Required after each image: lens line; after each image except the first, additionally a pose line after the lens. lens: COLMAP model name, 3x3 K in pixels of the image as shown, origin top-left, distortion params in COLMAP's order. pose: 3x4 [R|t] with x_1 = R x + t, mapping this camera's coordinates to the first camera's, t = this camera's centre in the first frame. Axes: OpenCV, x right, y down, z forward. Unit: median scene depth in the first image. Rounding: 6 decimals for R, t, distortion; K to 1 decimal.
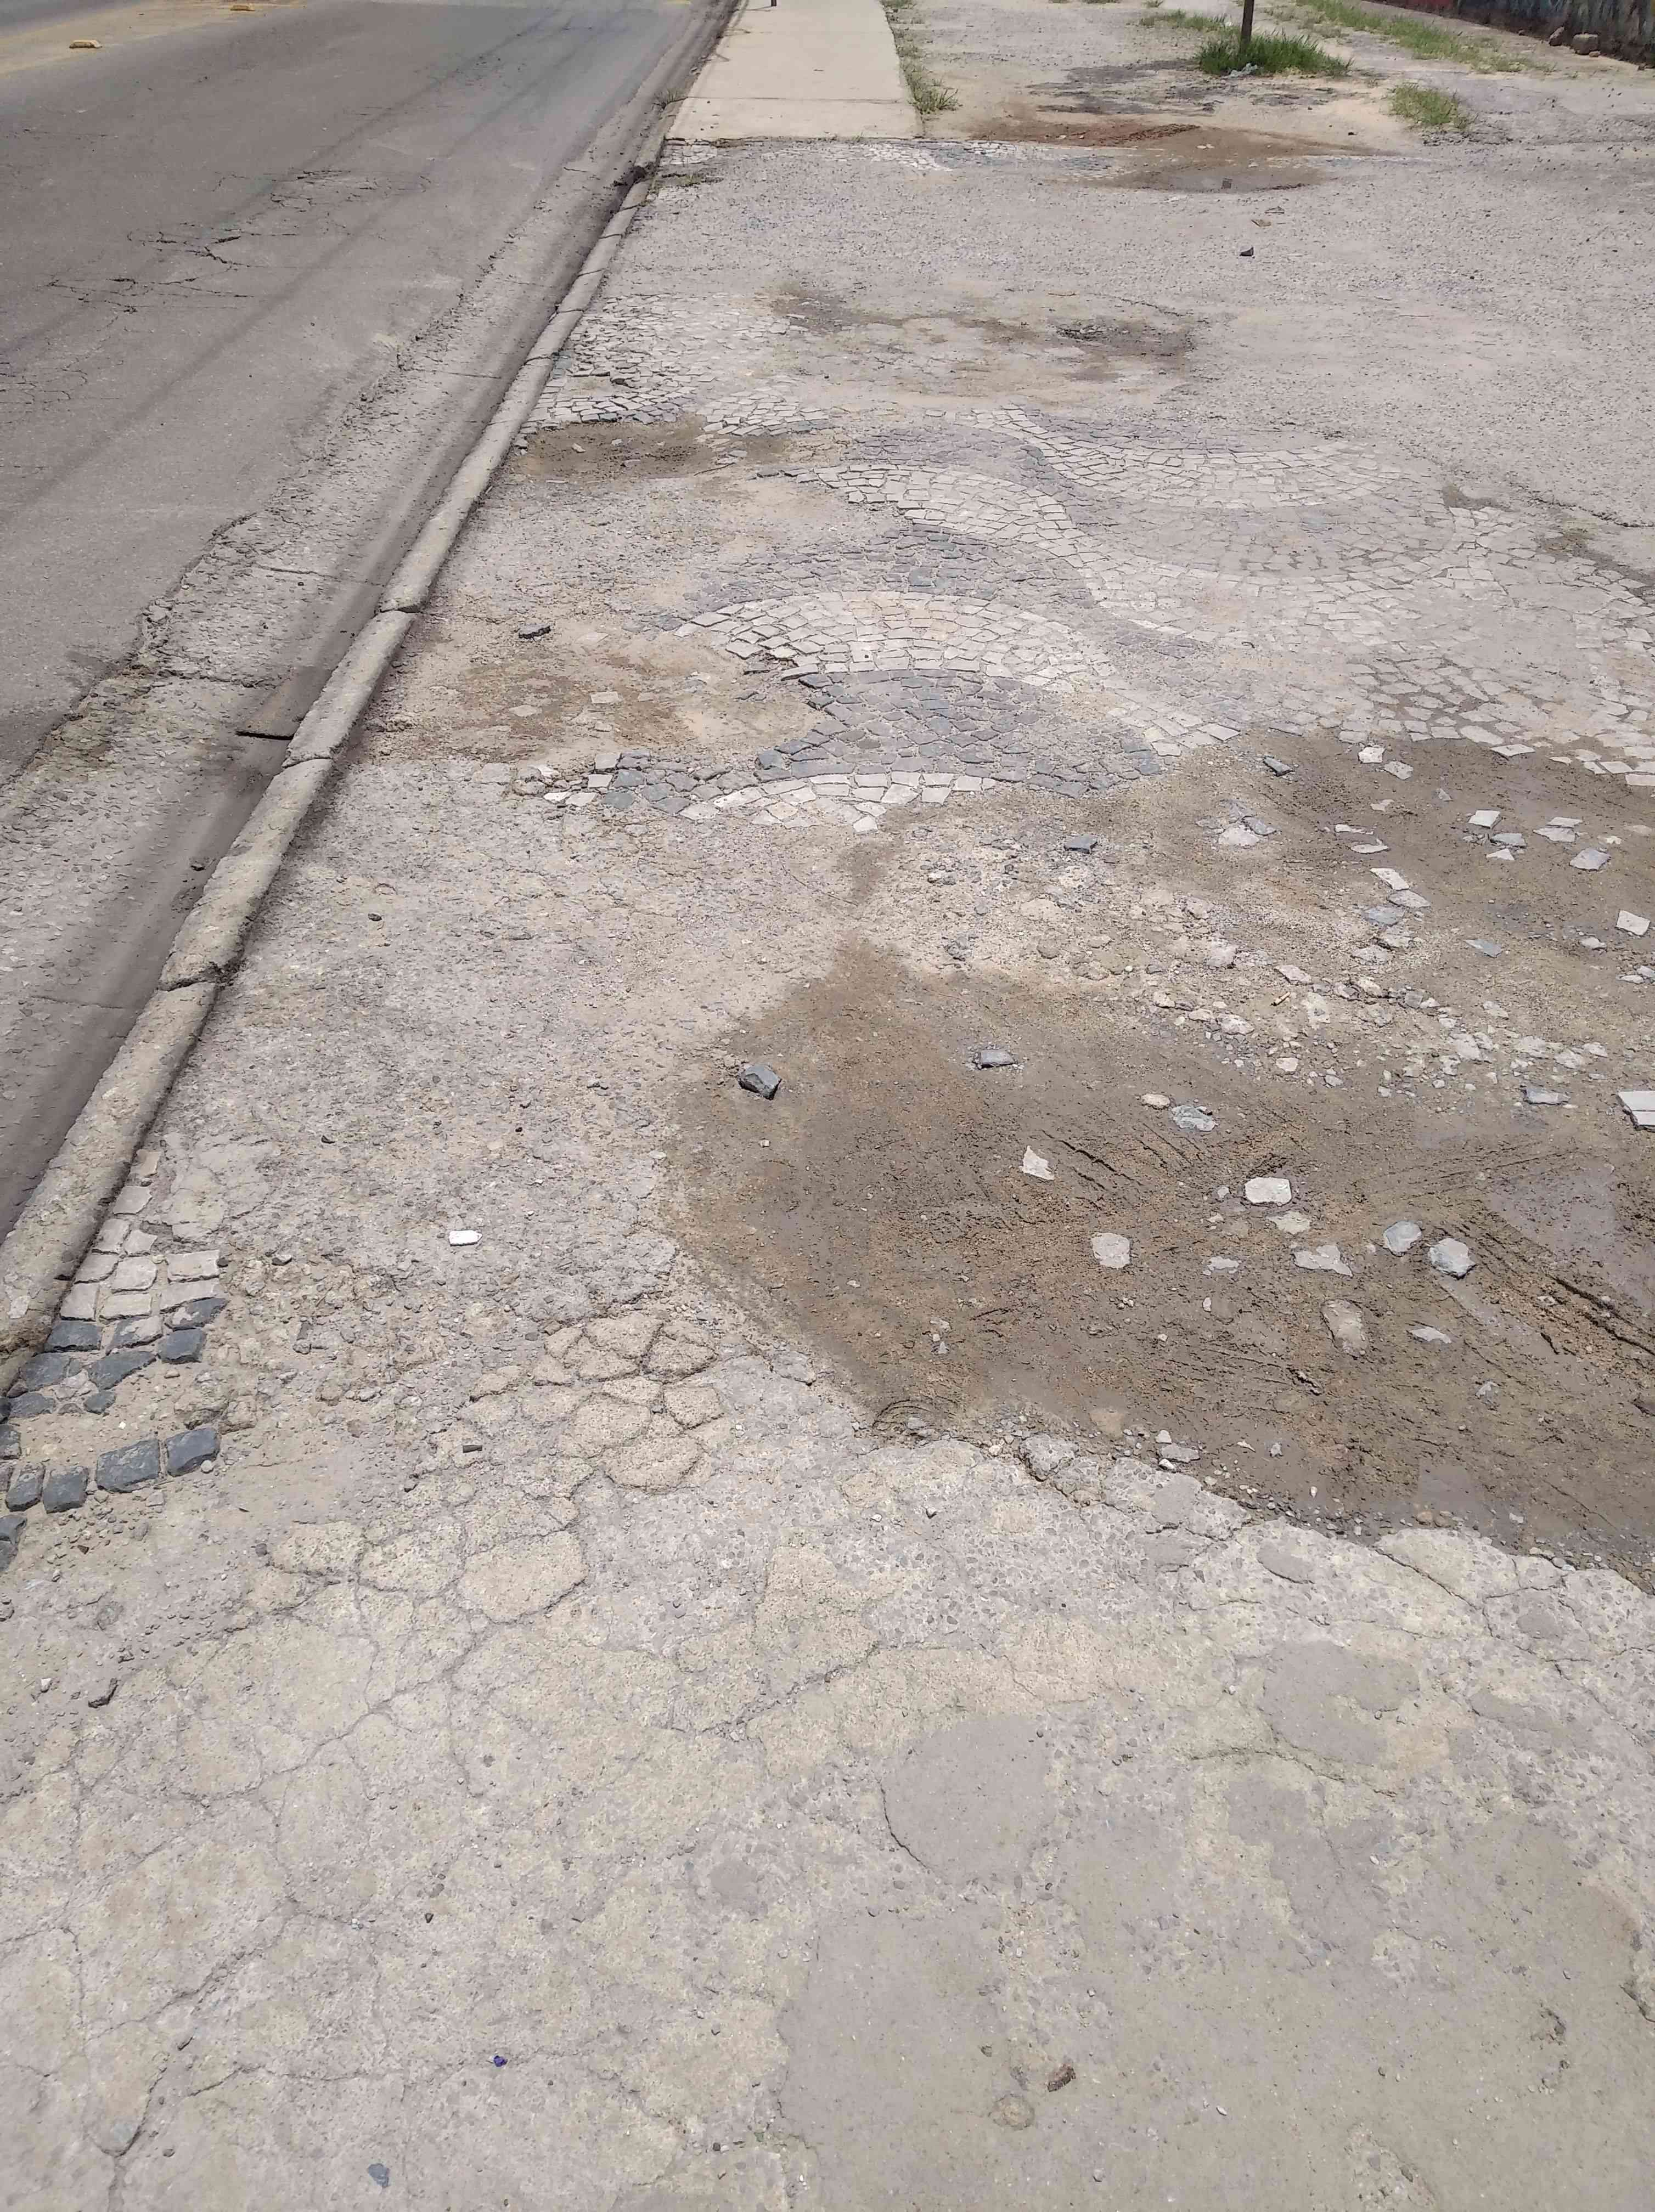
lens RADIAL K [[1685.0, 0, 827.5], [0, 1685.0, 1106.0], [0, 0, 1]] dist [-0.012685, 0.003798]
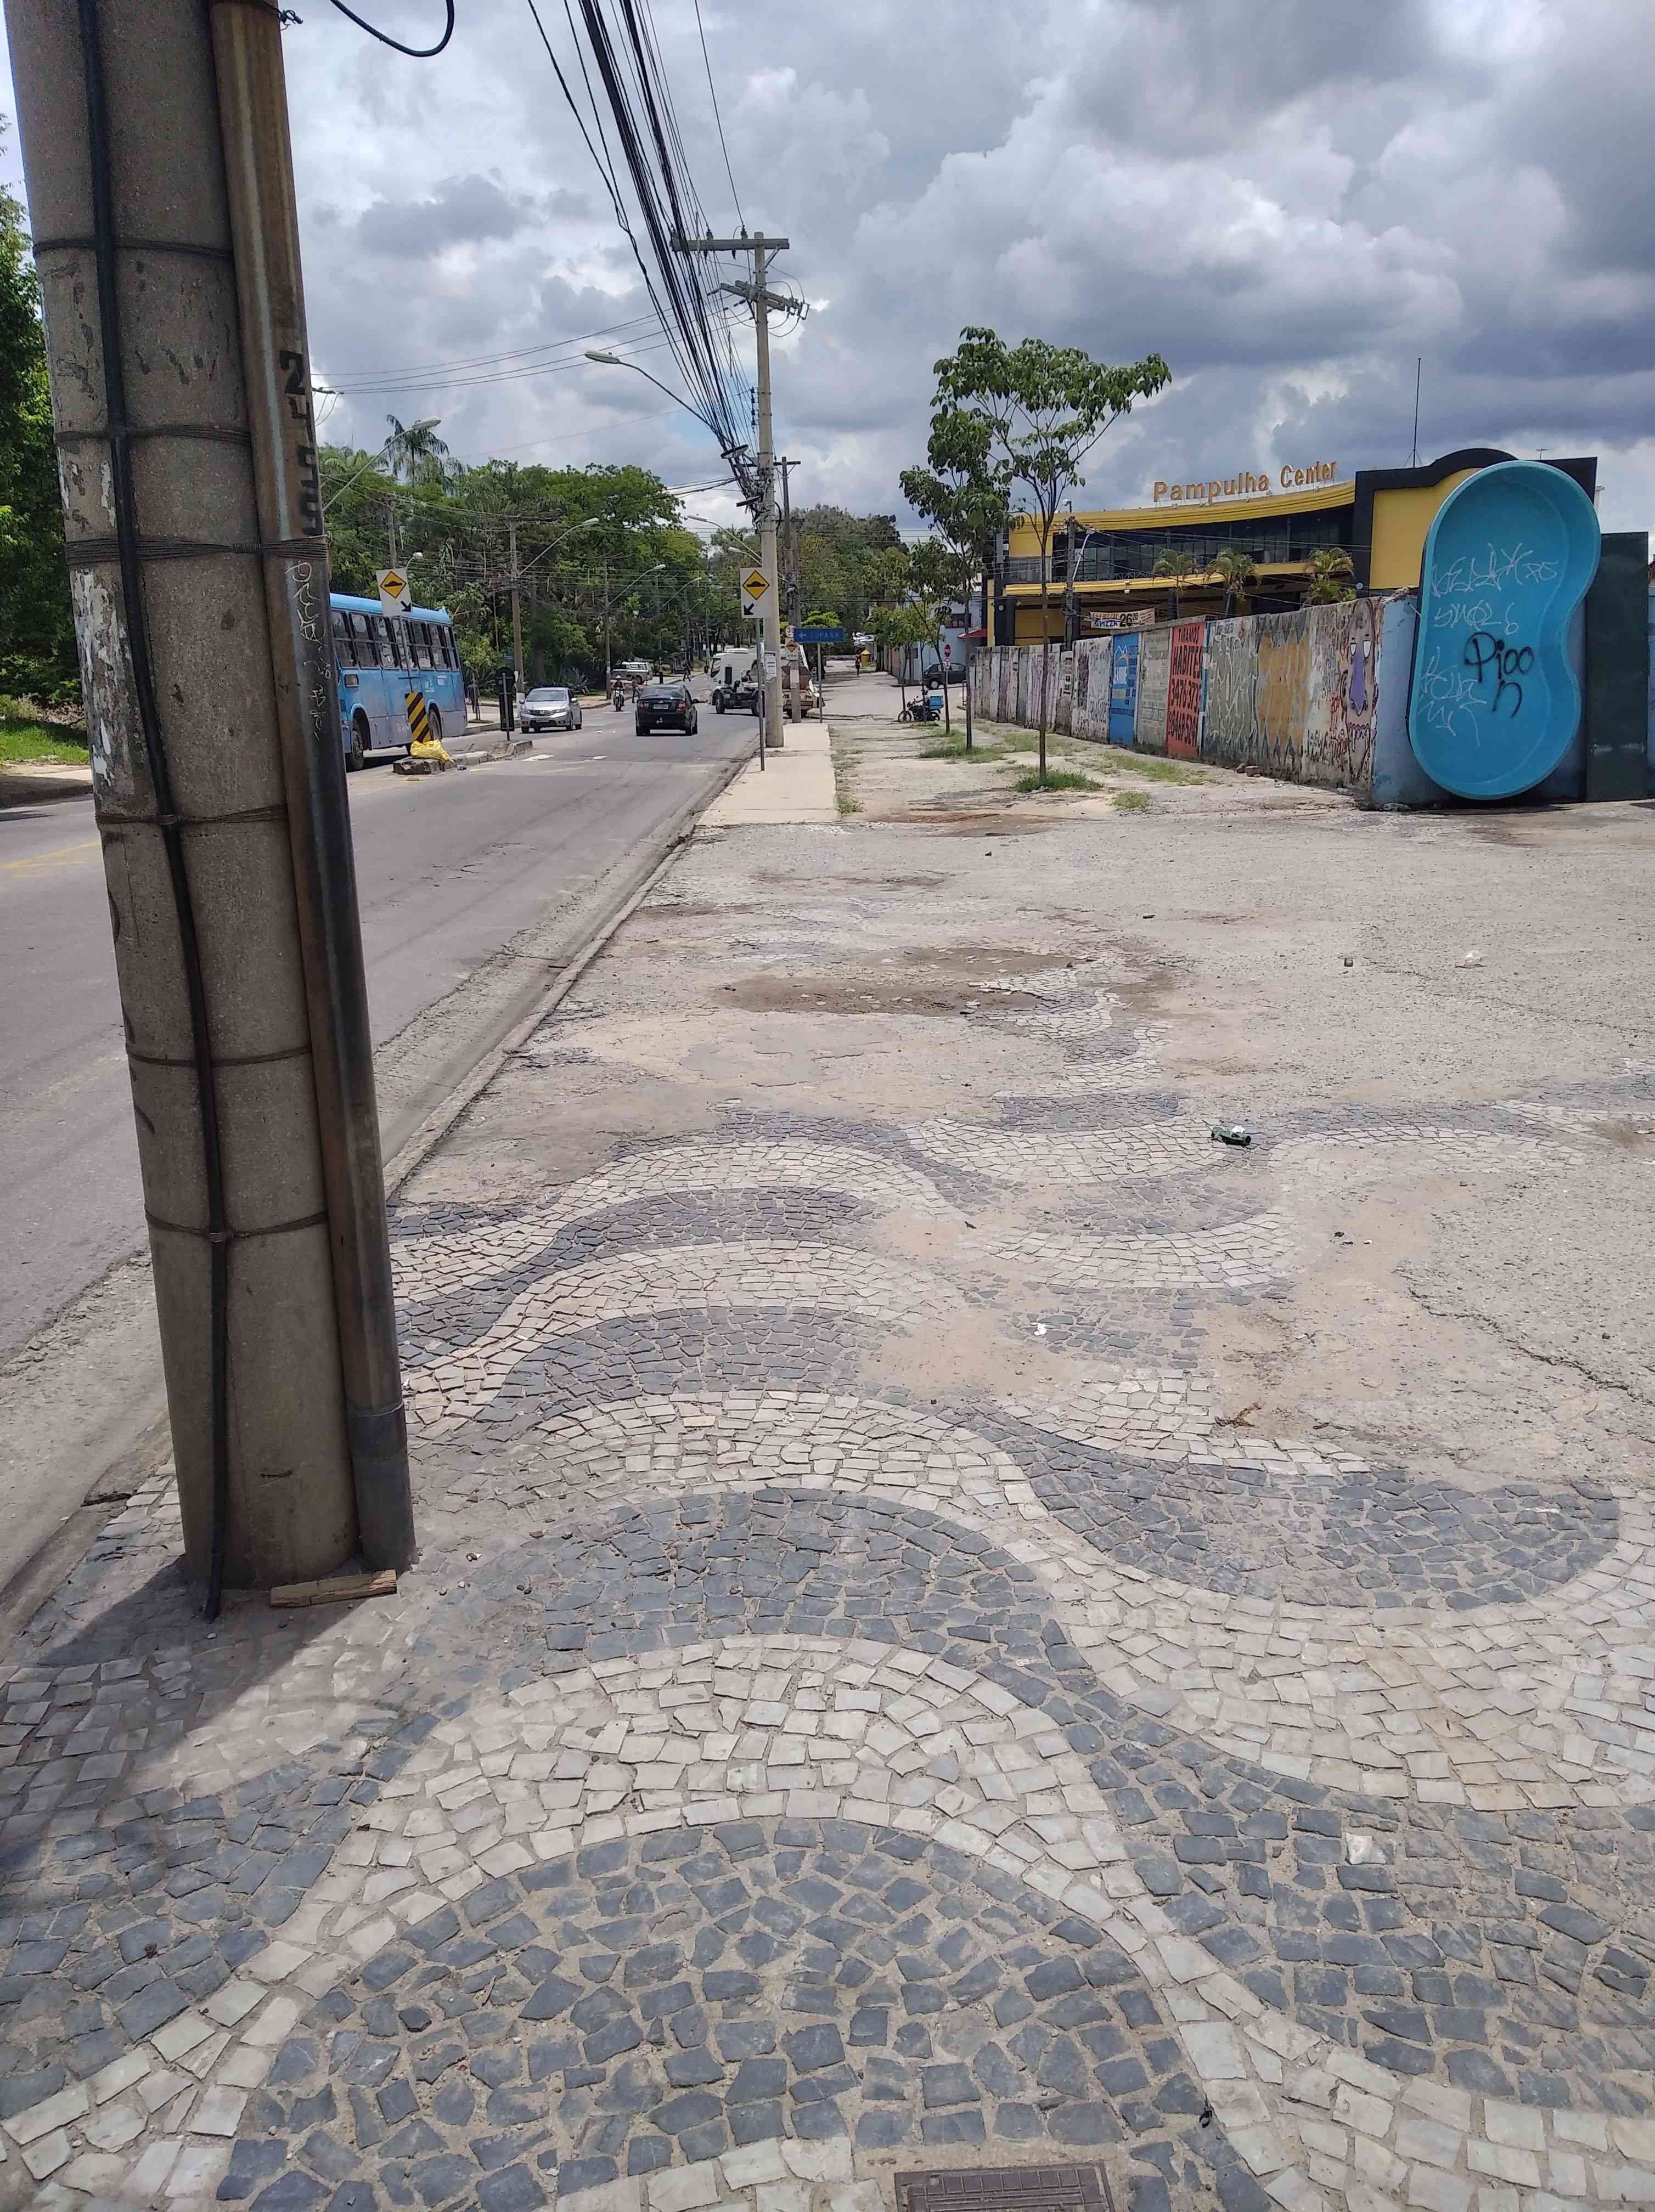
lens RADIAL K [[1689.8, 0, 827.5], [0, 1689.8, 1106.0], [0, 0, 1]] dist [0.114349, -0.281136]
pose [[0.999676, -0.025356, -0.002411, 0.043666], [0.022478, 0.922775, -0.384683, 0.420606], [0.011979, 0.384504, 0.923045, -0.583136]]
